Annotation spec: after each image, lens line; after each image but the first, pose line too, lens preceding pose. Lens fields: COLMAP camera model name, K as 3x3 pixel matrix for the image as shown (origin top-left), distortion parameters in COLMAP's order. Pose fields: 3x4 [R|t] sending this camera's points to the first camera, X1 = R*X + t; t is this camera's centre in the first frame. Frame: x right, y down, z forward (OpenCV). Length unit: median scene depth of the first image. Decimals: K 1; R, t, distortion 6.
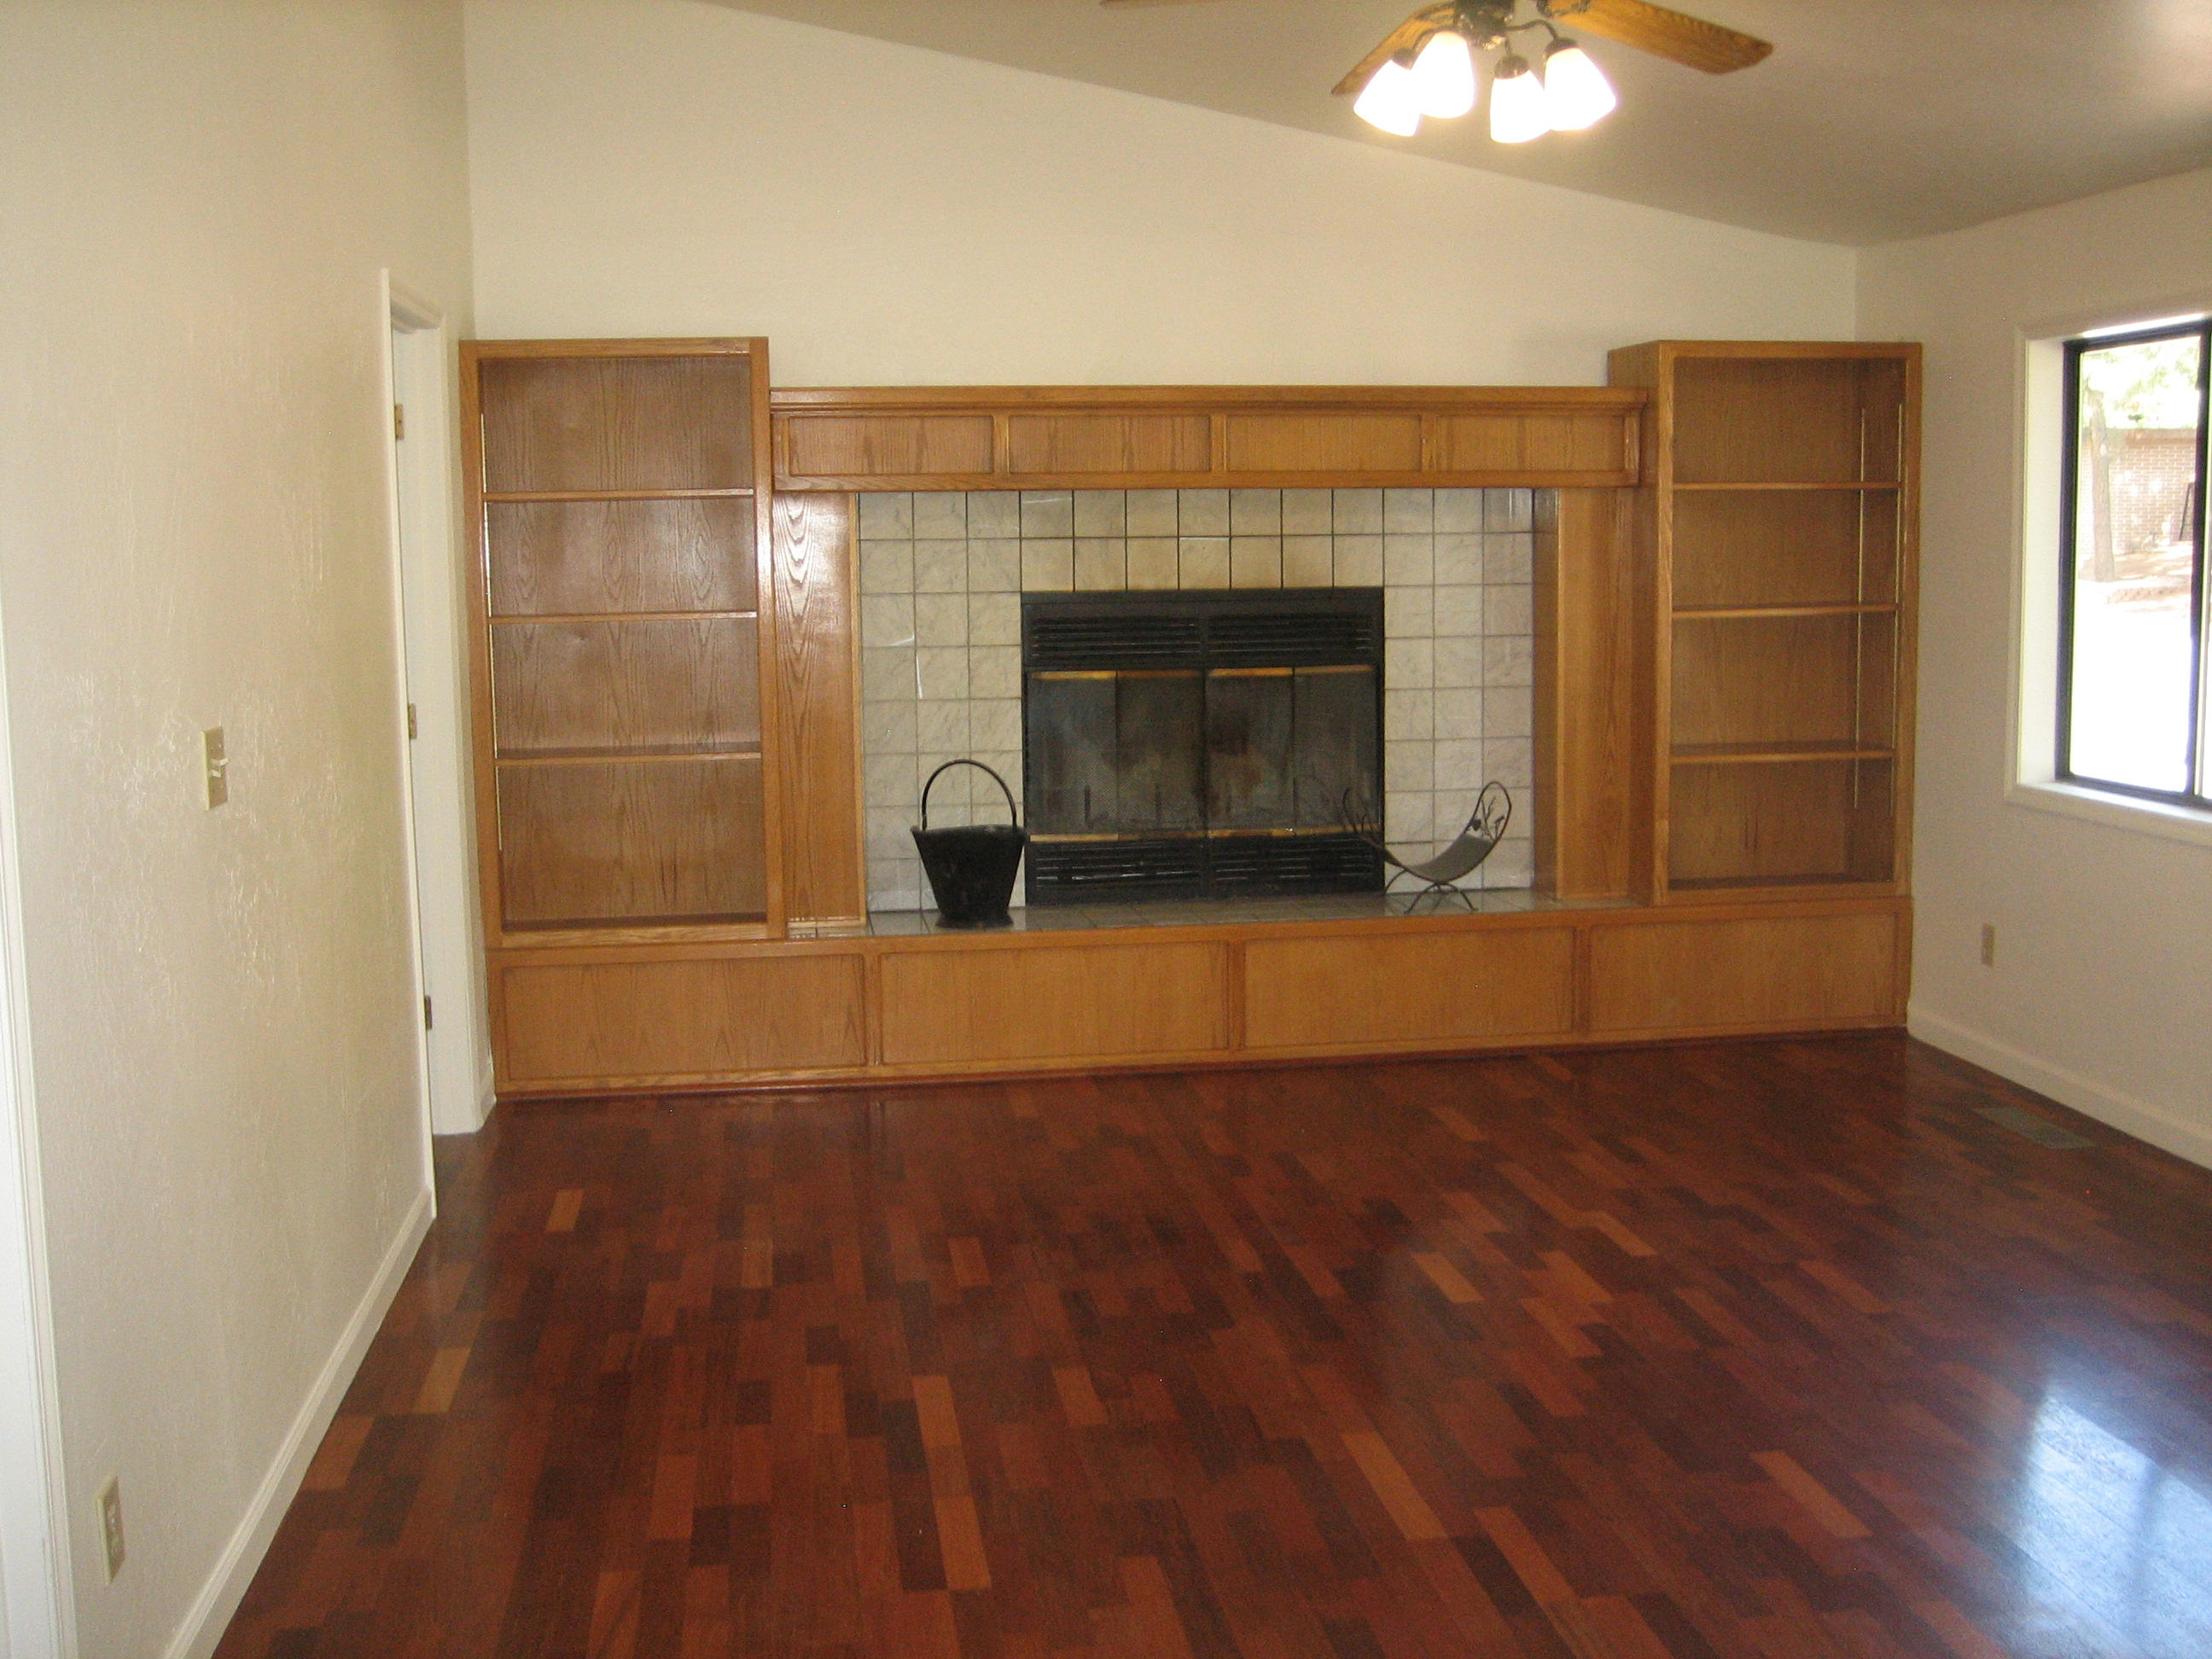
lens RADIAL K [[2253.0, 0, 1080.0], [0, 2253.0, 828.0], [0, 0, 1]] dist [-0.163399, 0.249917]
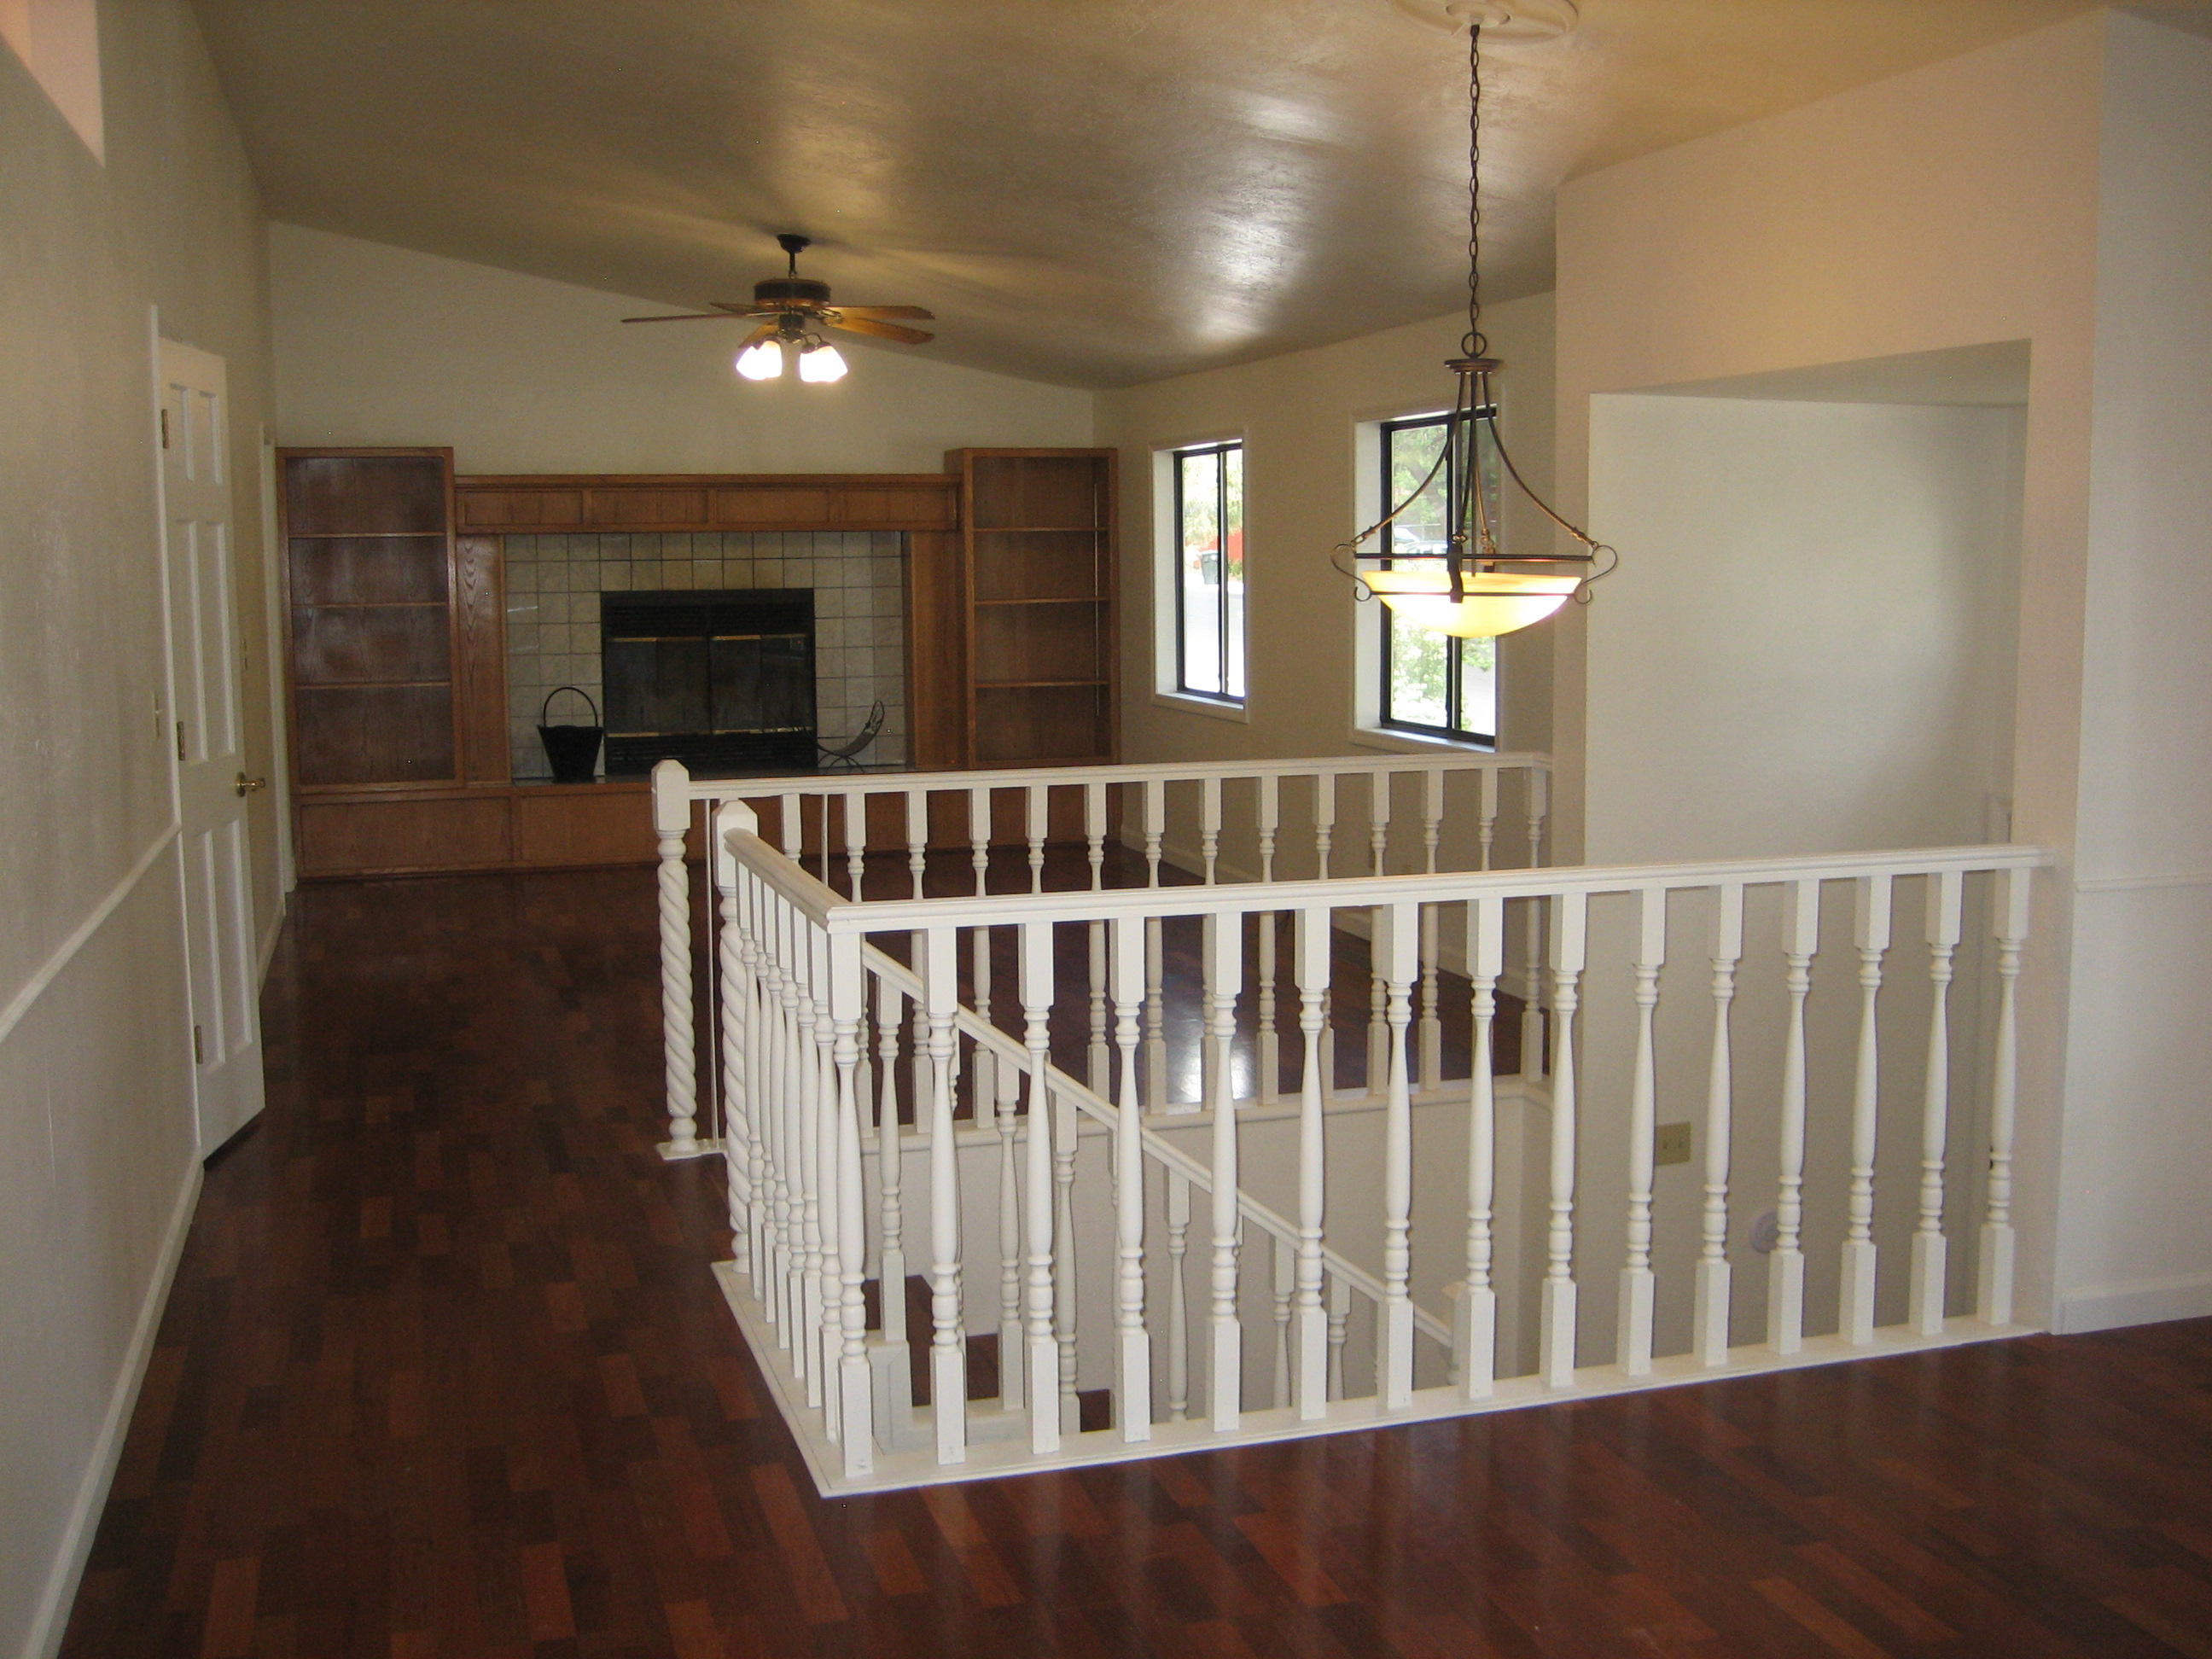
lens RADIAL K [[2253.0, 0, 1080.0], [0, 2253.0, 828.0], [0, 0, 1]] dist [-0.163399, 0.249917]
pose [[0.987483, -0.012769, 0.157209, 0.065830], [0.014972, 0.999806, -0.012837, 0.104990], [-0.157014, 0.015030, 0.987482, -0.755980]]
